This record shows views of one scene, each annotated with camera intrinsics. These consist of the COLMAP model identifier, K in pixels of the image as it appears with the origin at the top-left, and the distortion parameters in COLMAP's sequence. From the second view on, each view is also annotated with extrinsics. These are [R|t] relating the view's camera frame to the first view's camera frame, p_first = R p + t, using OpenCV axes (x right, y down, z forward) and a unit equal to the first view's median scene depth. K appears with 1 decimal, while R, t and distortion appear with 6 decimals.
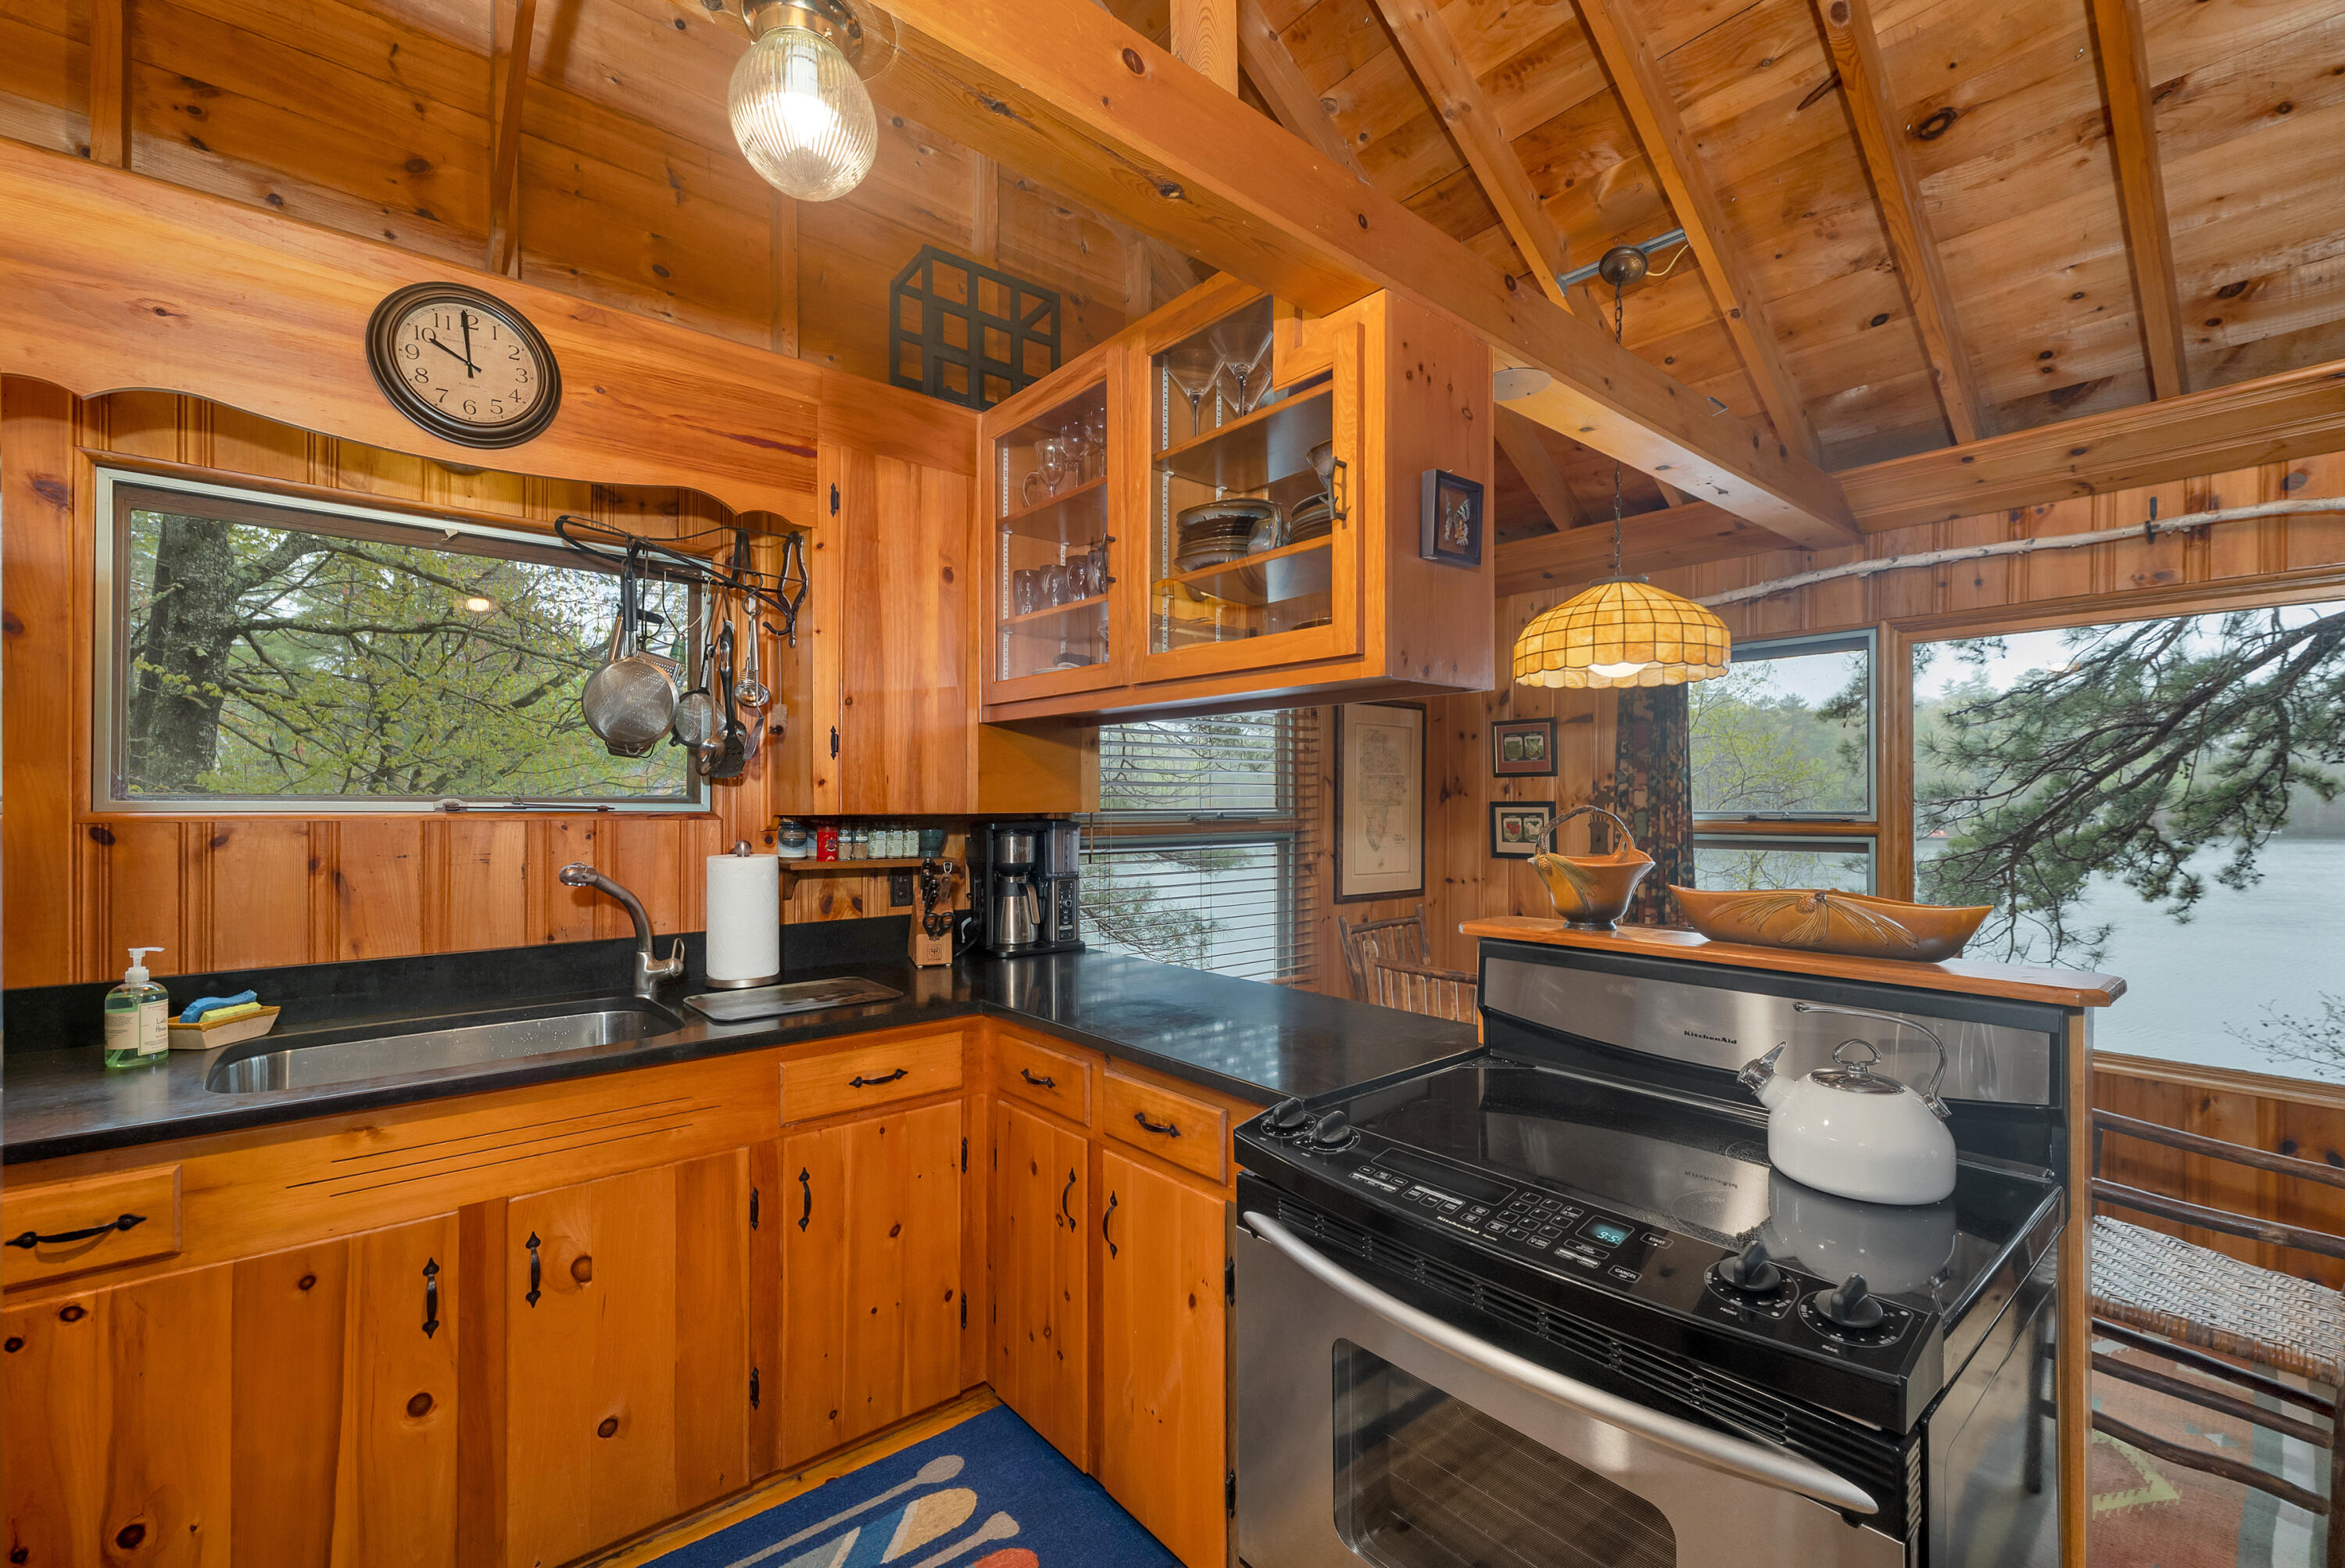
lens RADIAL K [[967.9, 0, 1167.7], [0, 967.9, 804.6], [0, 0, 1]] dist [0.010713, -0.000011]
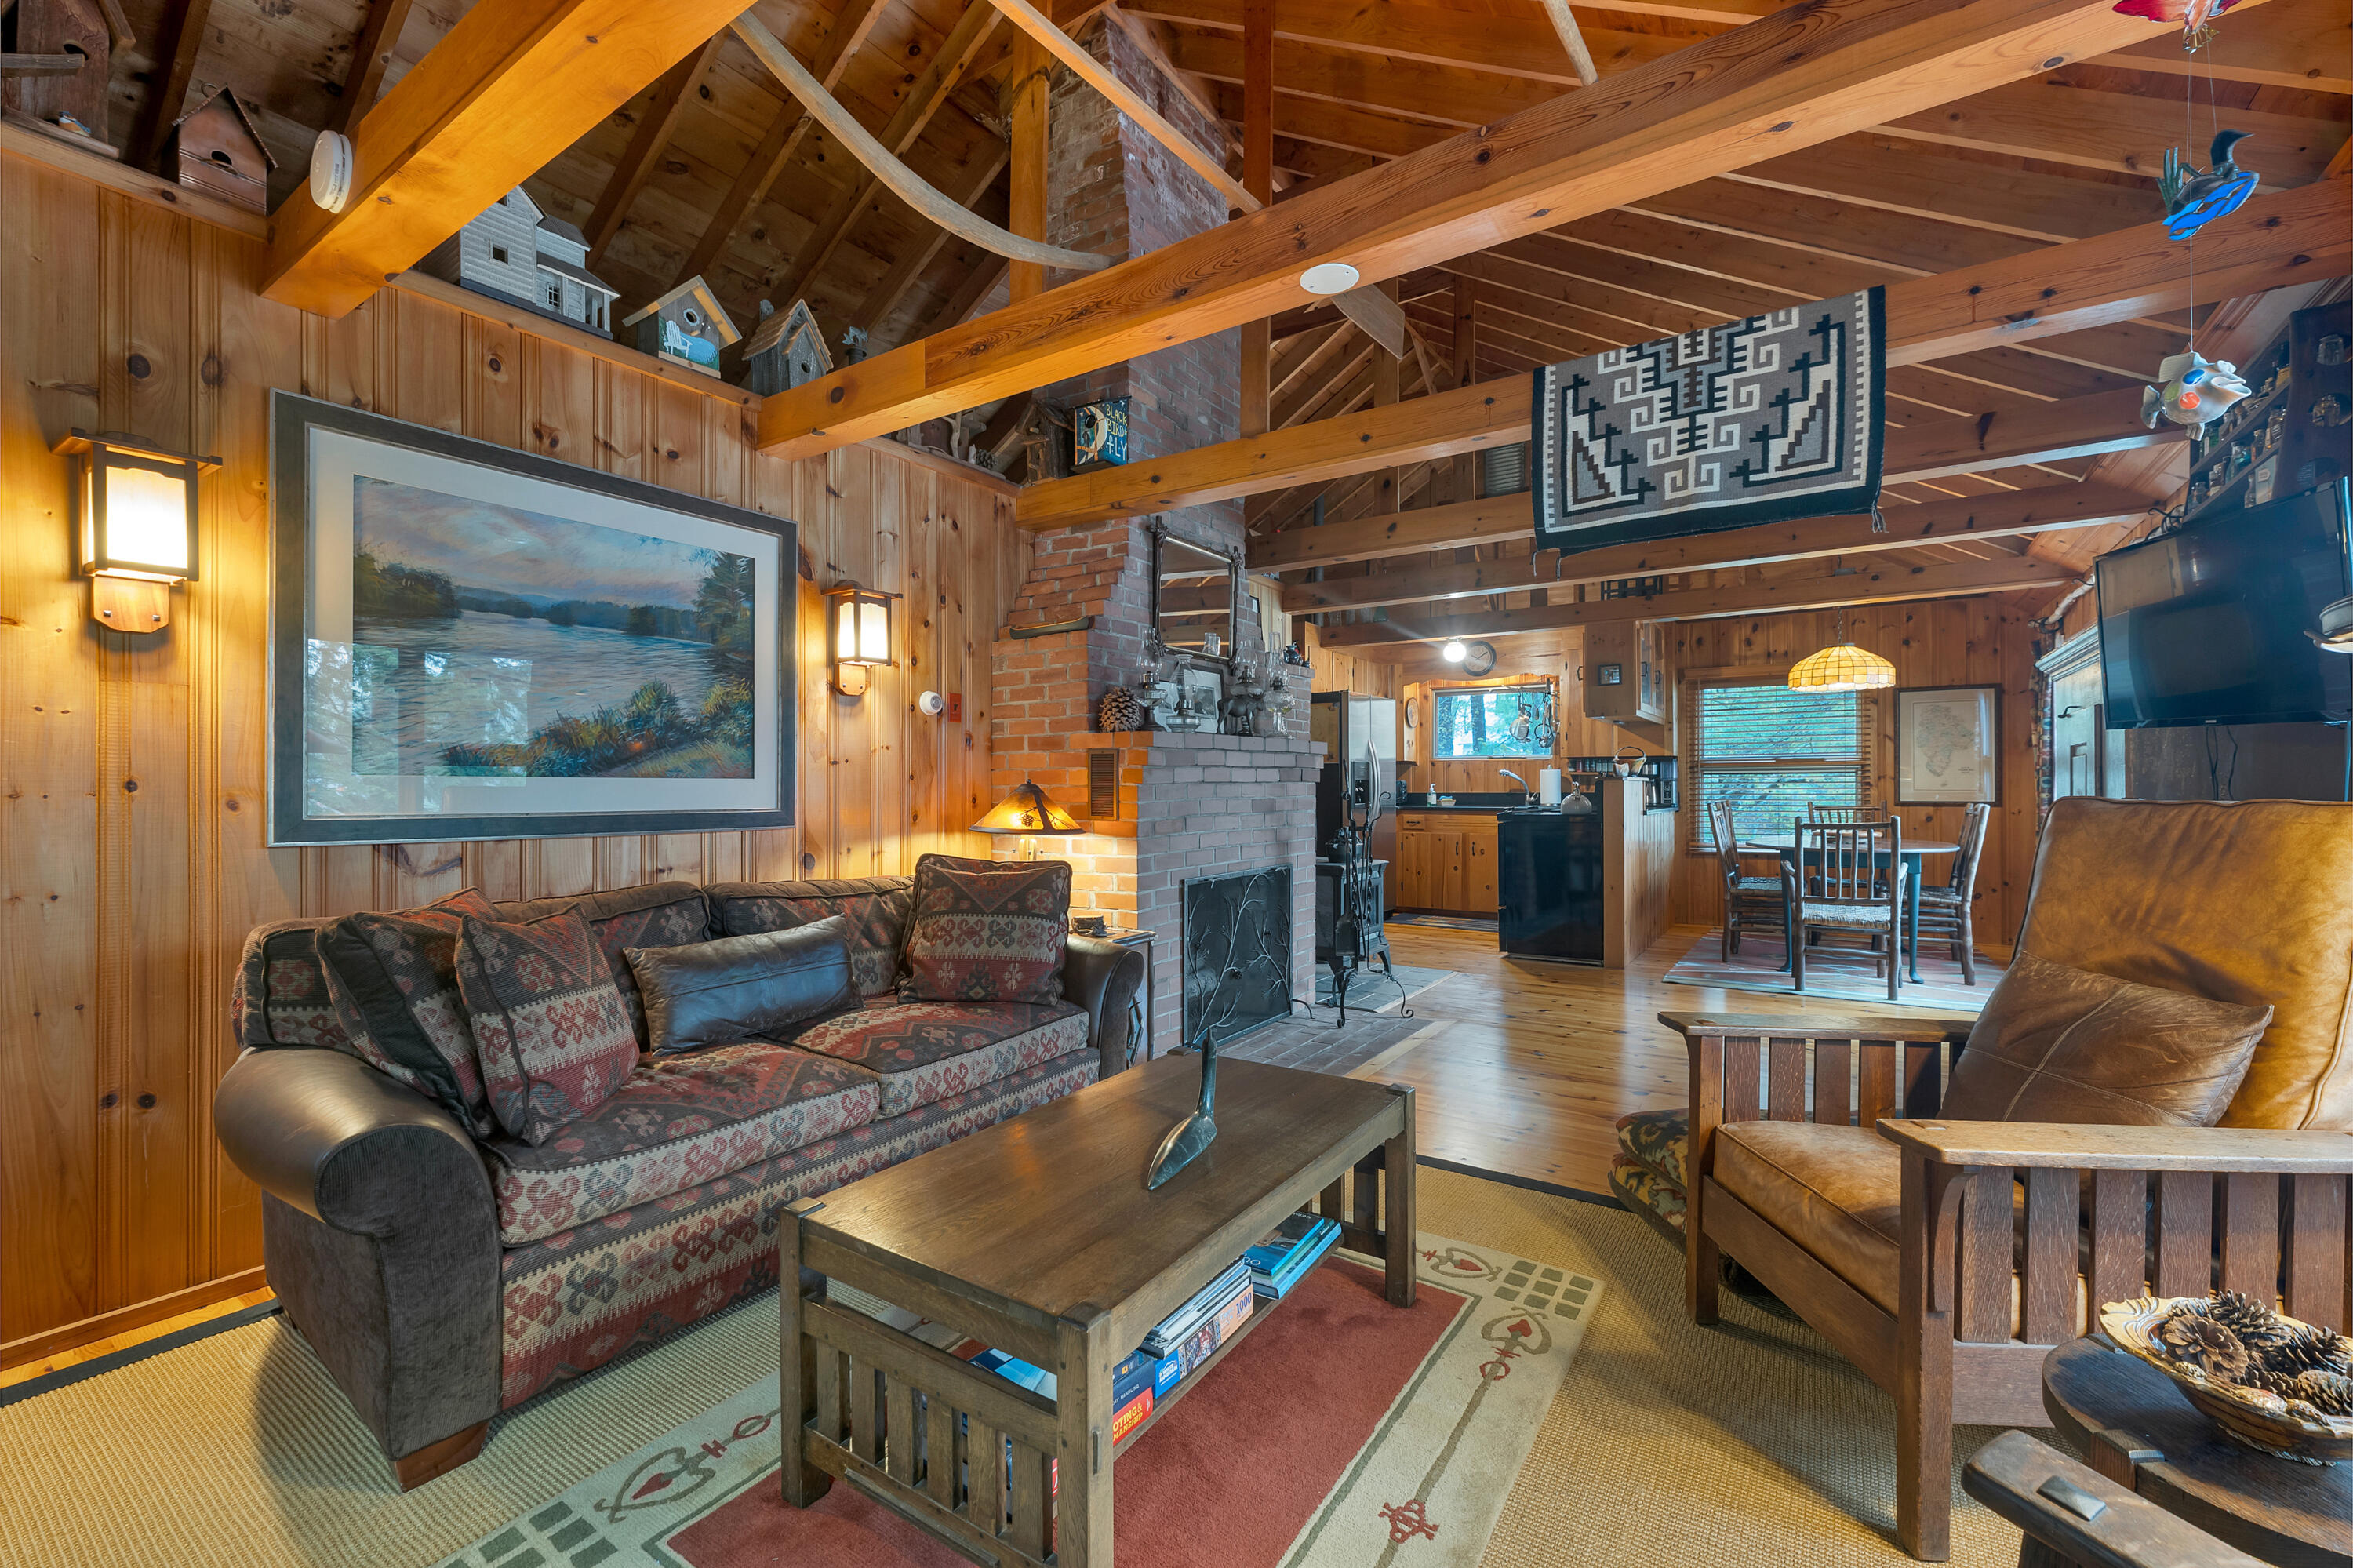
lens RADIAL K [[971.3, 0, 1179.2], [0, 971.3, 789.2], [0, 0, 1]] dist [0.010713, -0.000011]
pose [[0.283510, -0.000864, -0.958969, 3.257617], [0.005476, 0.999985, 0.000718, 0.143663], [0.958954, -0.005455, 0.283510, -1.629866]]
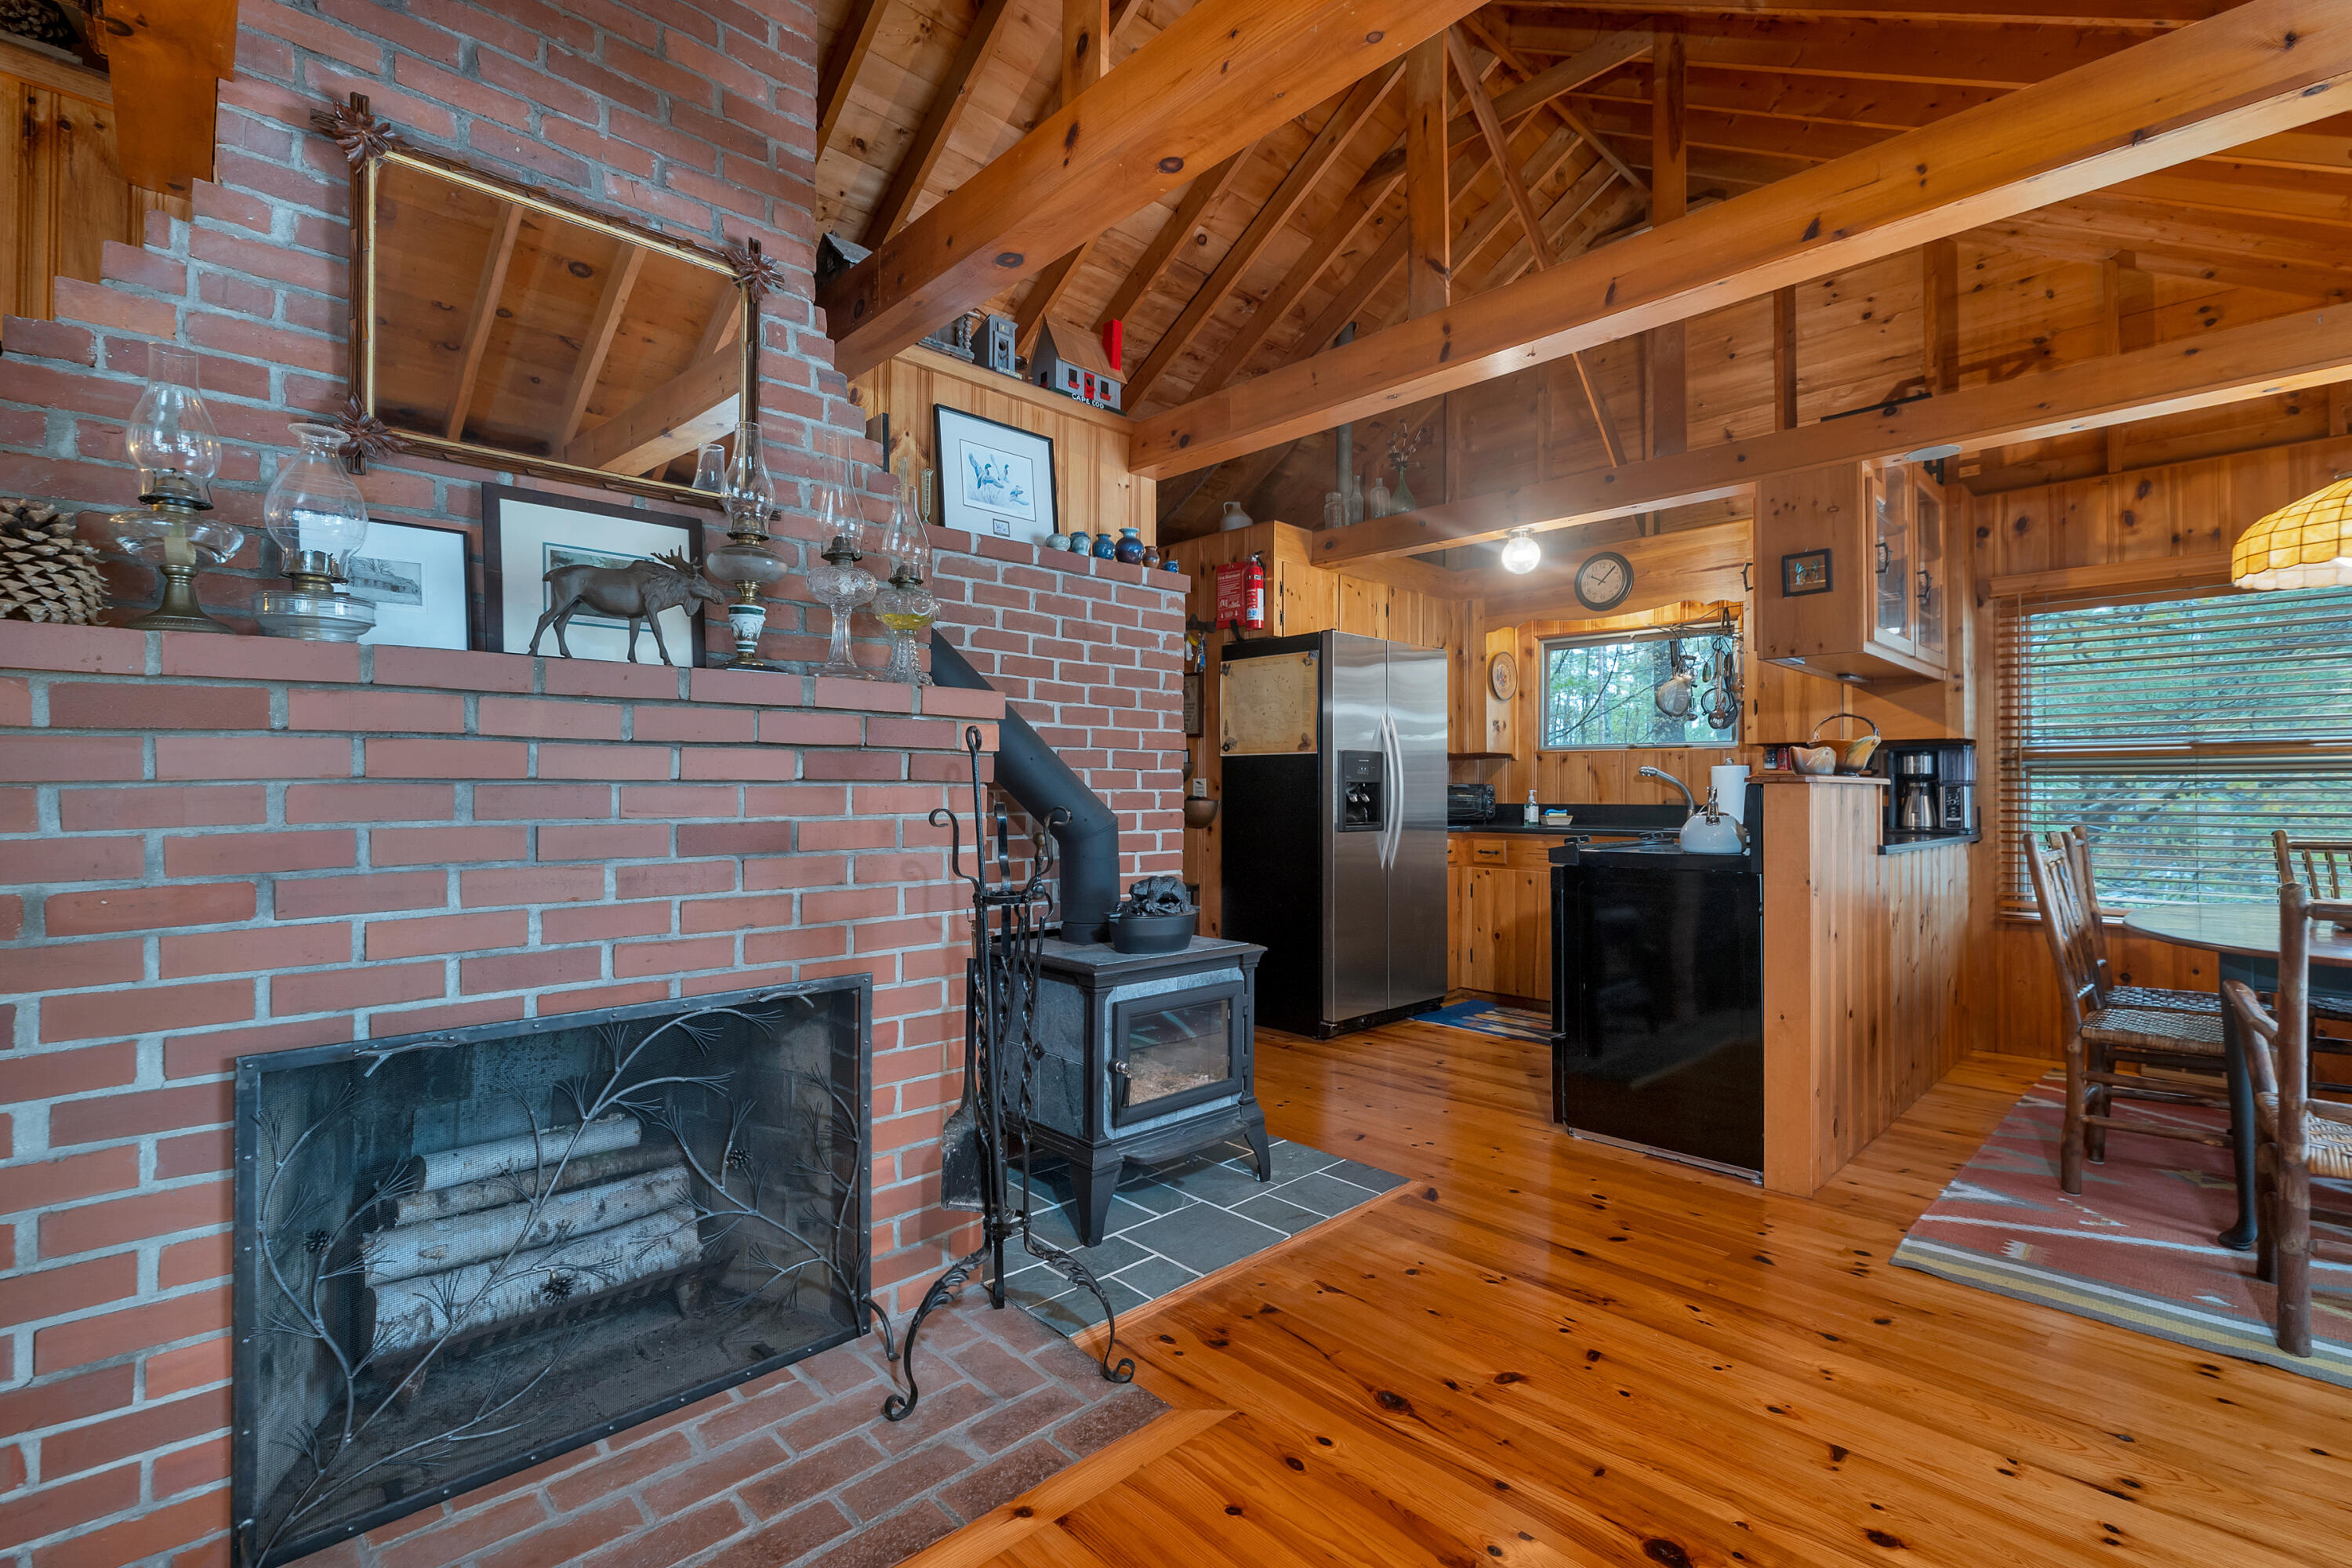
lens RADIAL K [[1032.6, 0, 1180.3], [0, 1032.6, 784.9], [0, 0, 1]] dist [0.002836, 0.000892]
pose [[0.074811, -0.009201, -0.997155, 2.090641], [0.000104, 0.999957, -0.009219, 0.143157], [0.997198, 0.000586, 0.074809, -0.391207]]
